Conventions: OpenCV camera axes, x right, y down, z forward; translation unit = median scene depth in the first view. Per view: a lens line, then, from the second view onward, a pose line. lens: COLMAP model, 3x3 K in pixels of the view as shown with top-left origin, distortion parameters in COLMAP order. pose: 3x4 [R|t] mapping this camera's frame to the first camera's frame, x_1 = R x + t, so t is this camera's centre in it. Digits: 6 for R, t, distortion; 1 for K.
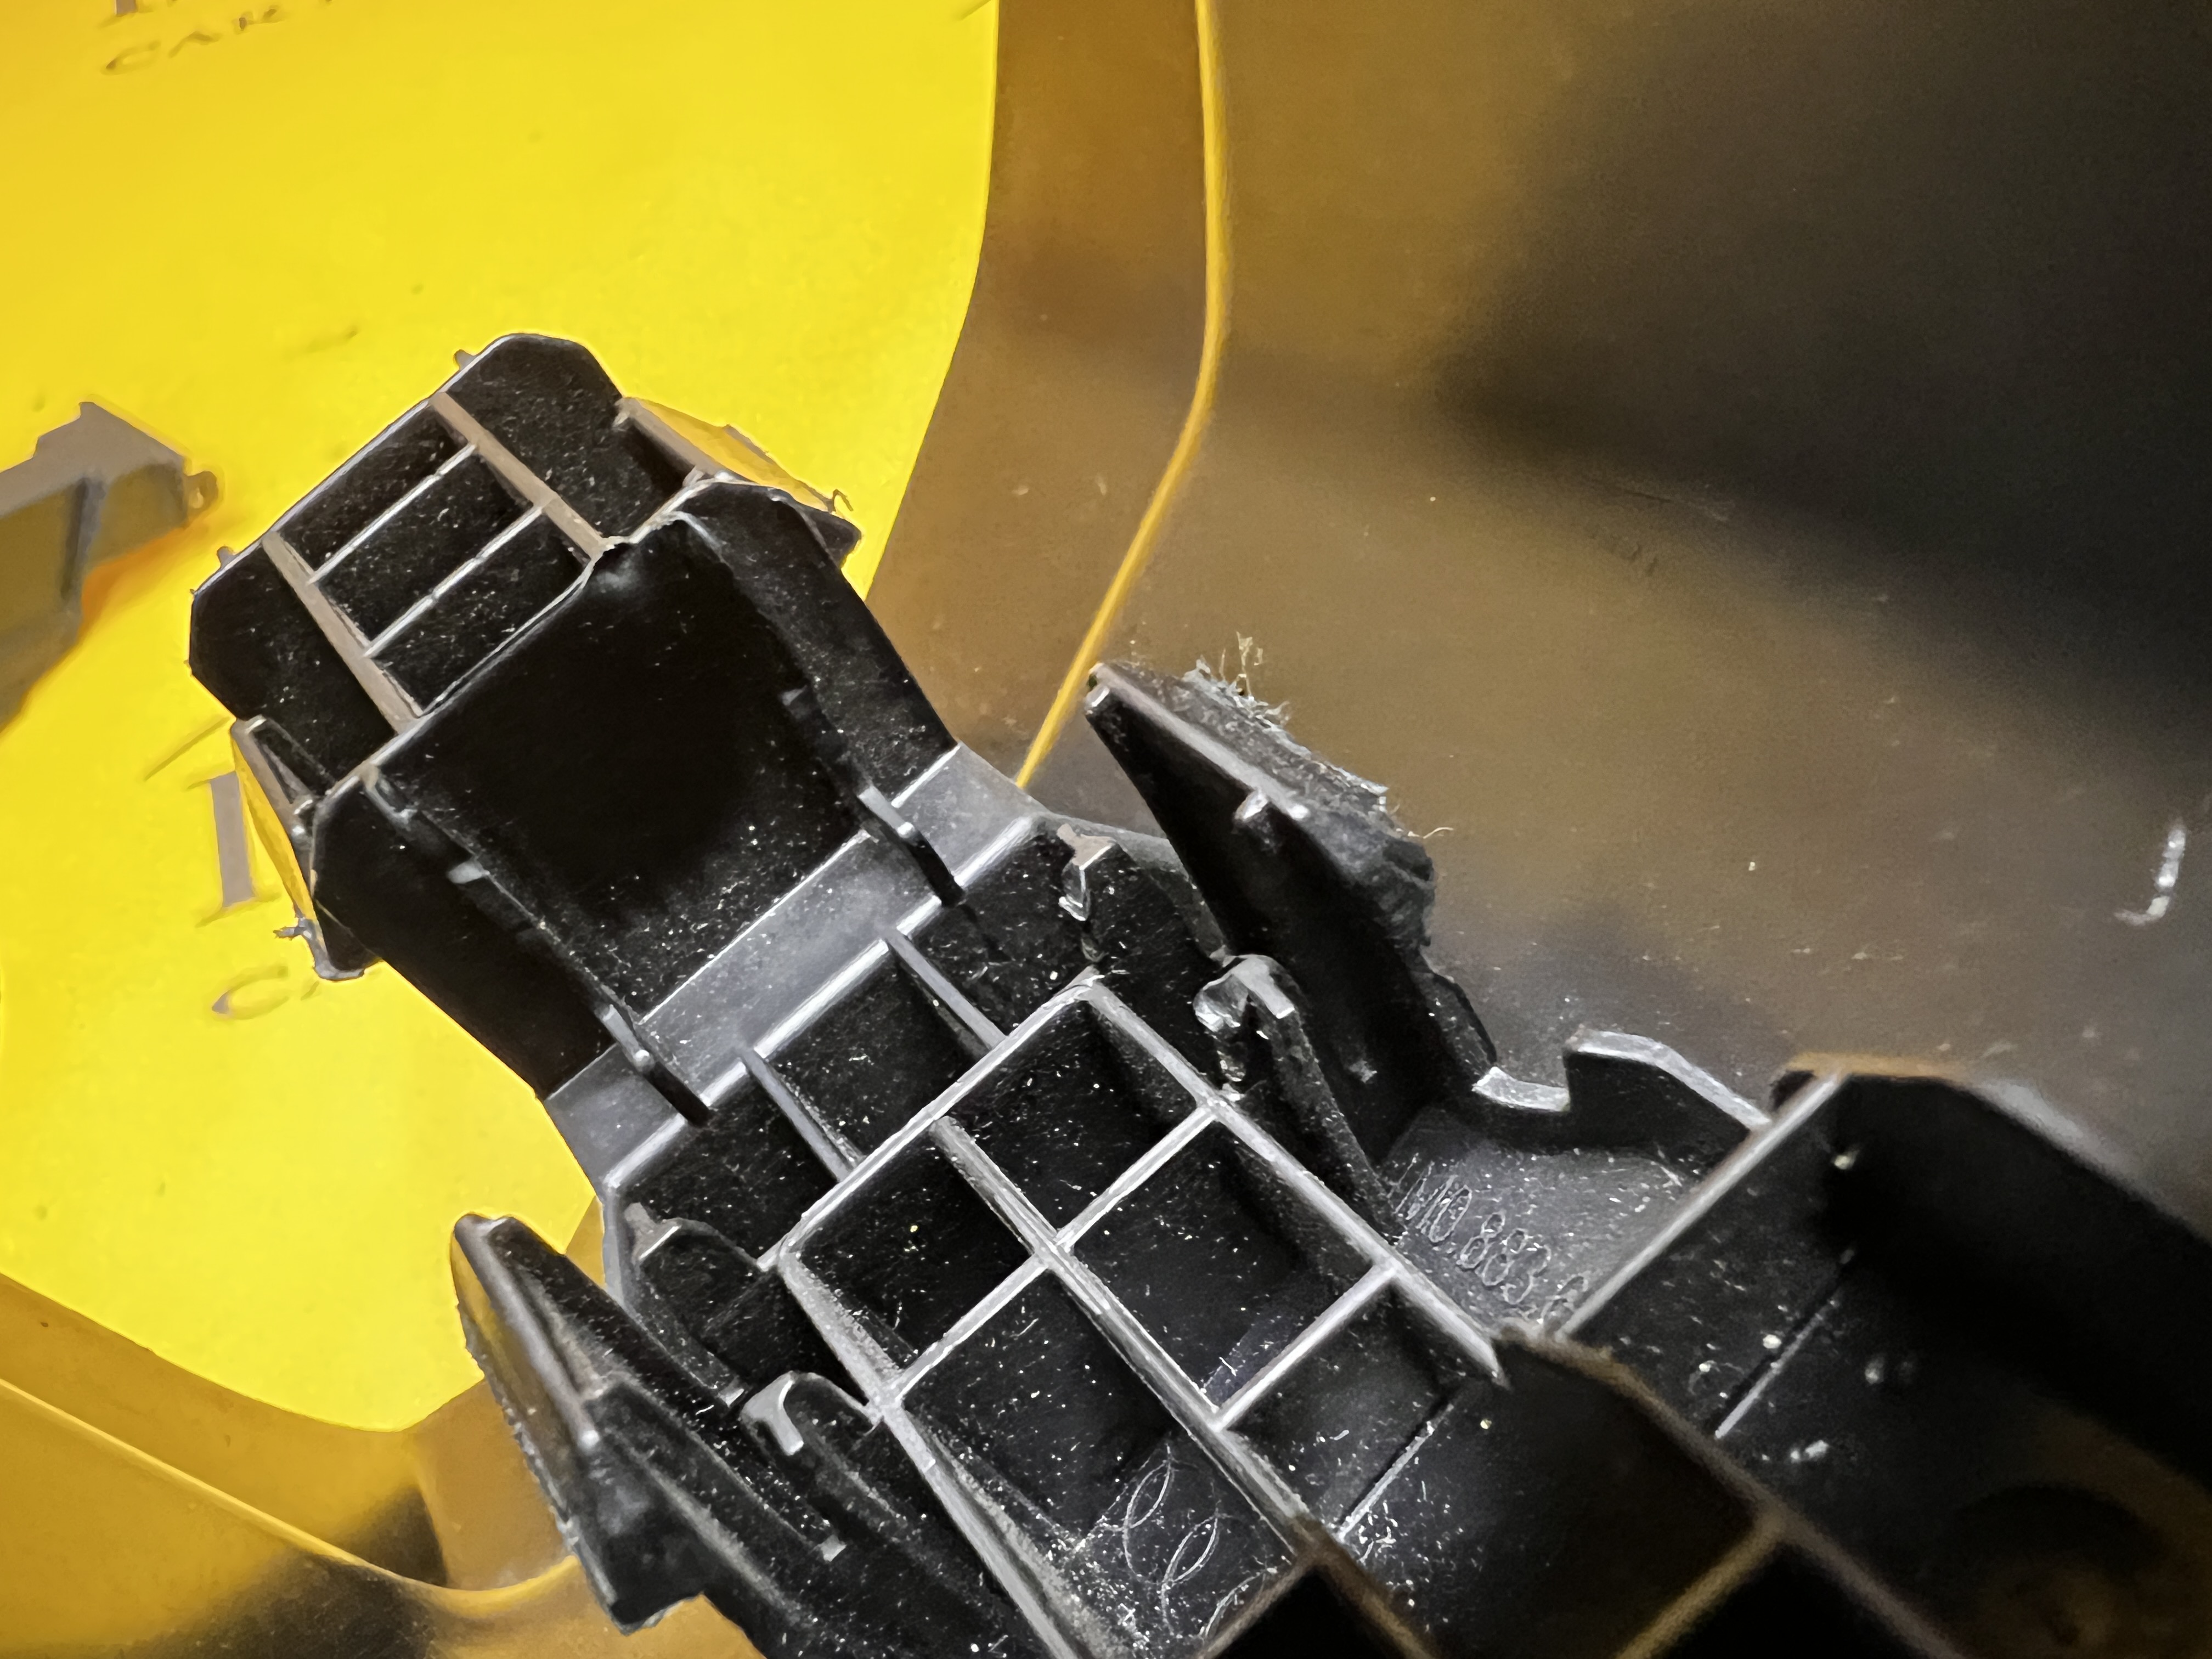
lens RADIAL K [[1715.2, 0, 1057.8], [0, 1715.2, 829.6], [0, 0, 1]] dist [-0.029221, 0.002624]
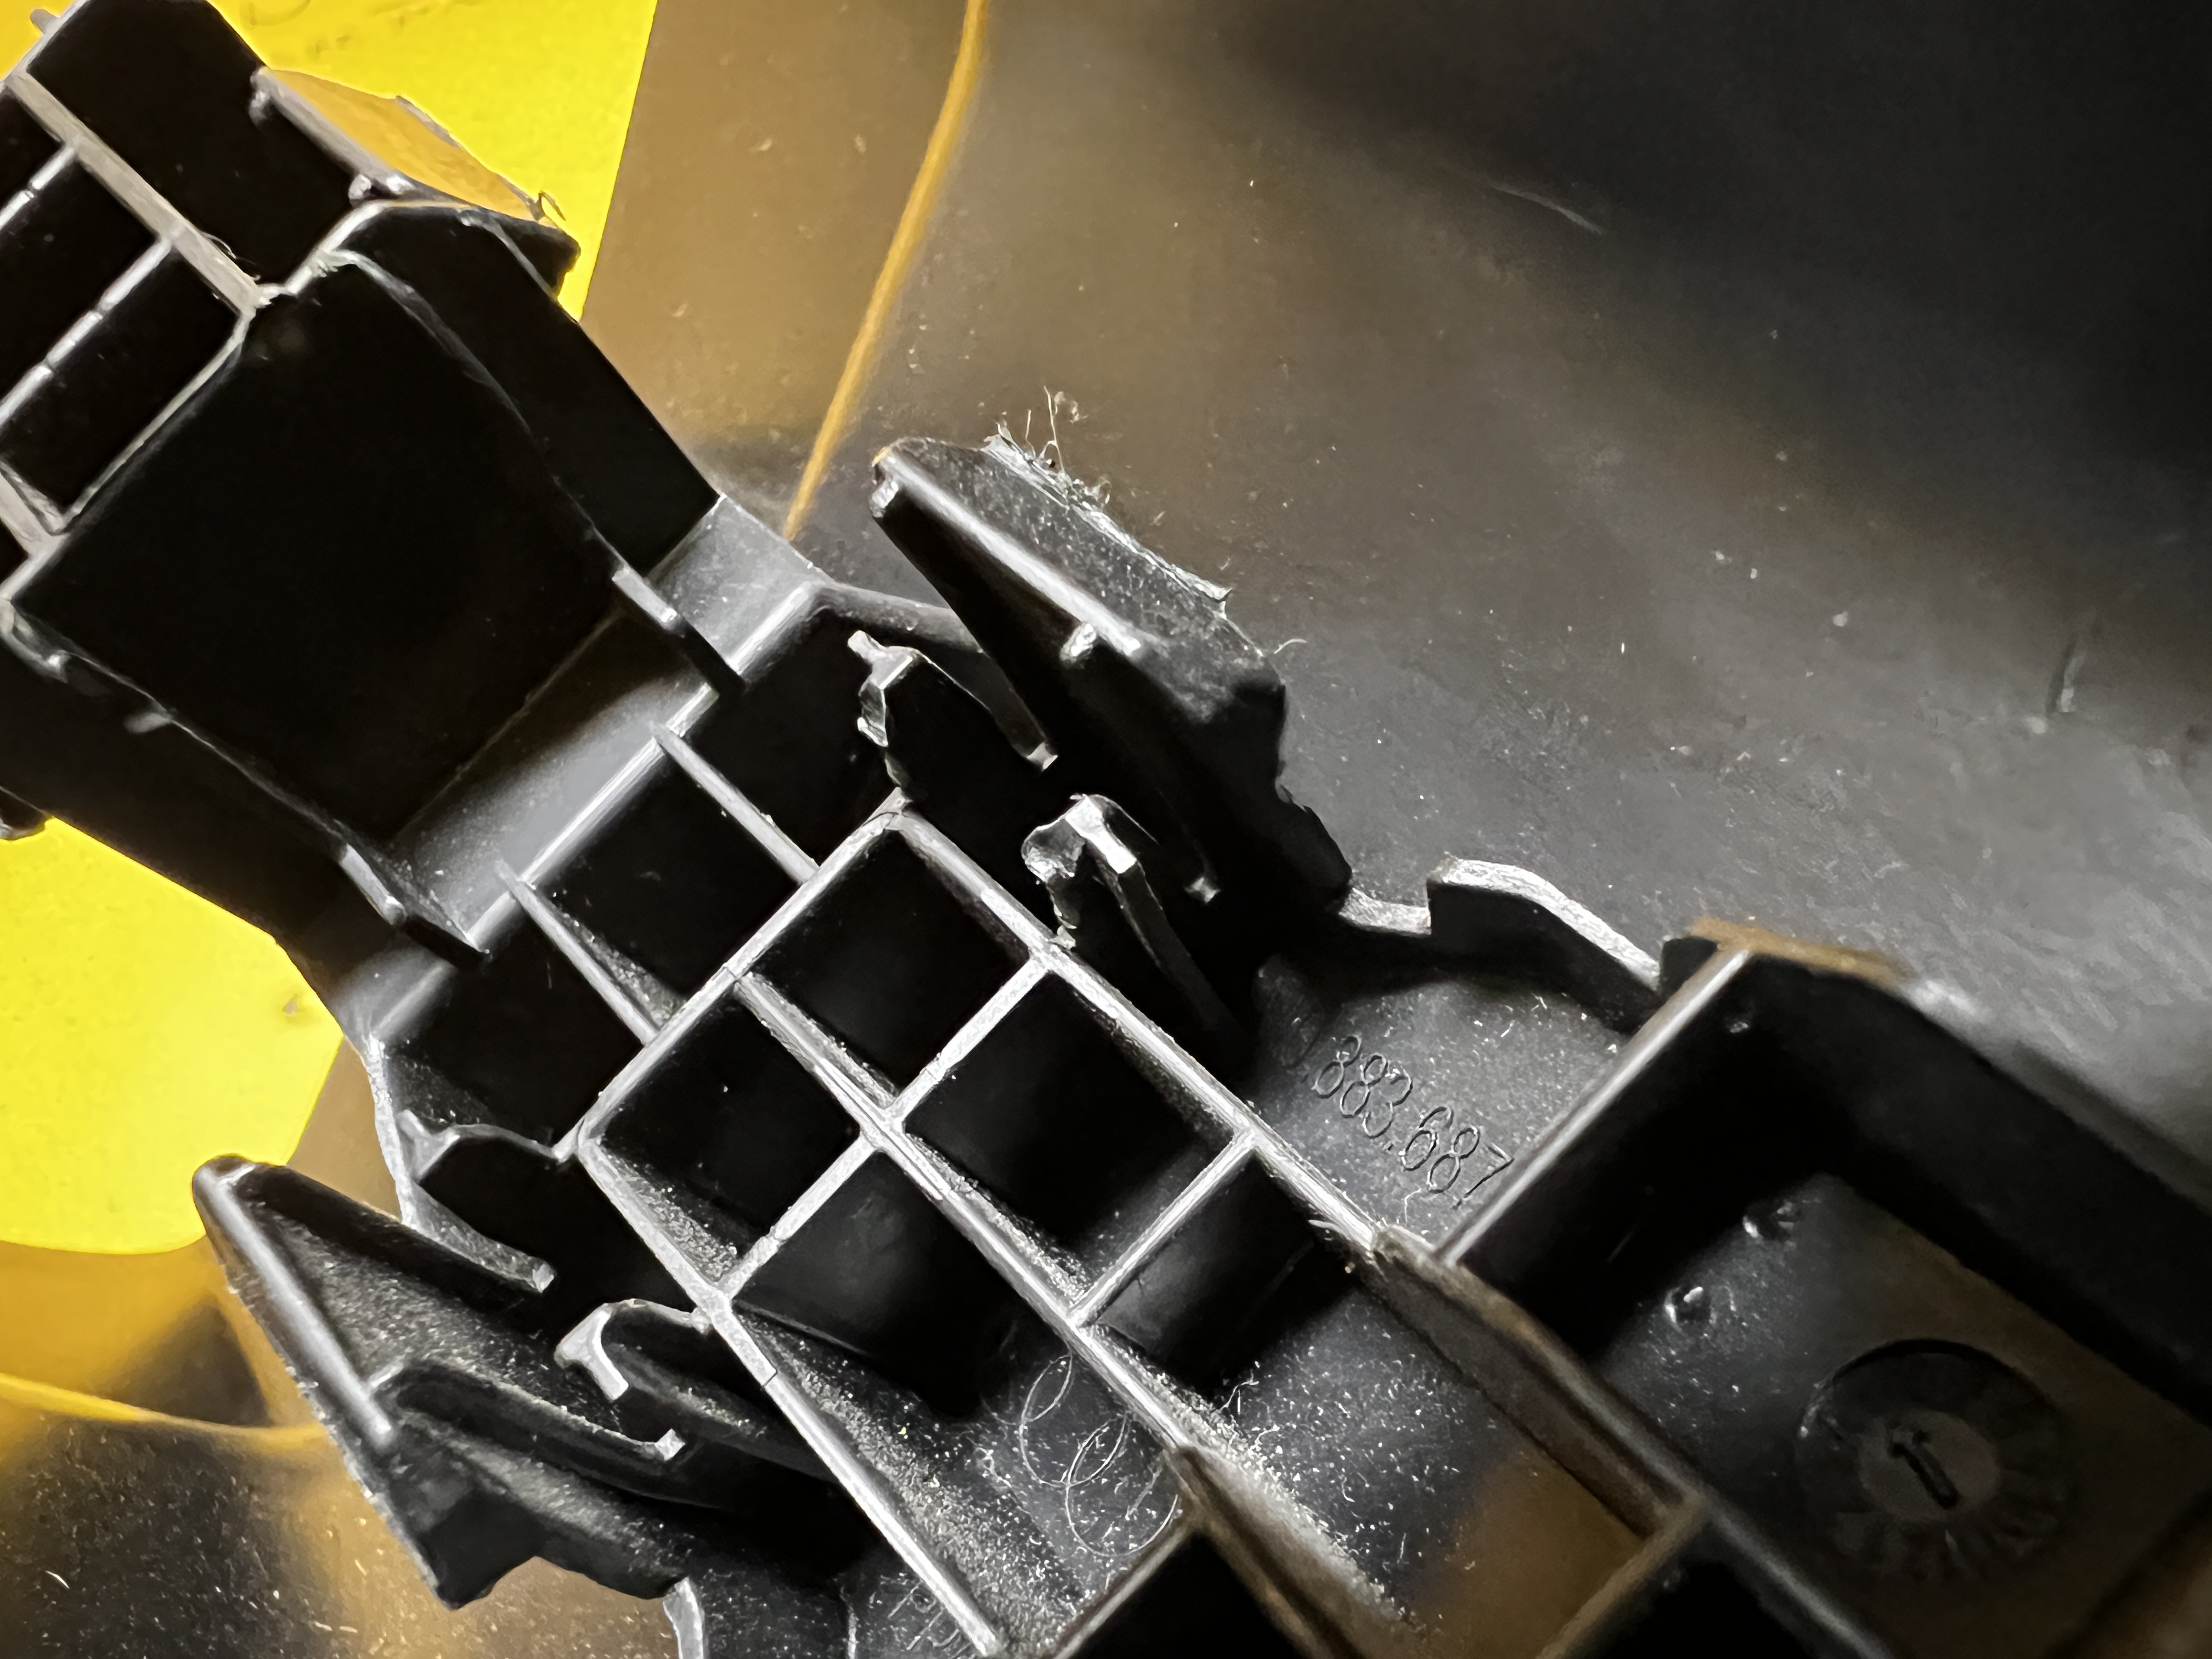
lens RADIAL K [[1715.2, 0, 1057.8], [0, 1715.2, 829.6], [0, 0, 1]] dist [-0.029221, 0.002624]
pose [[0.989936, -0.077818, 0.118202, -0.005720], [0.047064, 0.968733, 0.243601, -0.121012], [-0.133463, -0.235586, 0.962646, 0.140882]]
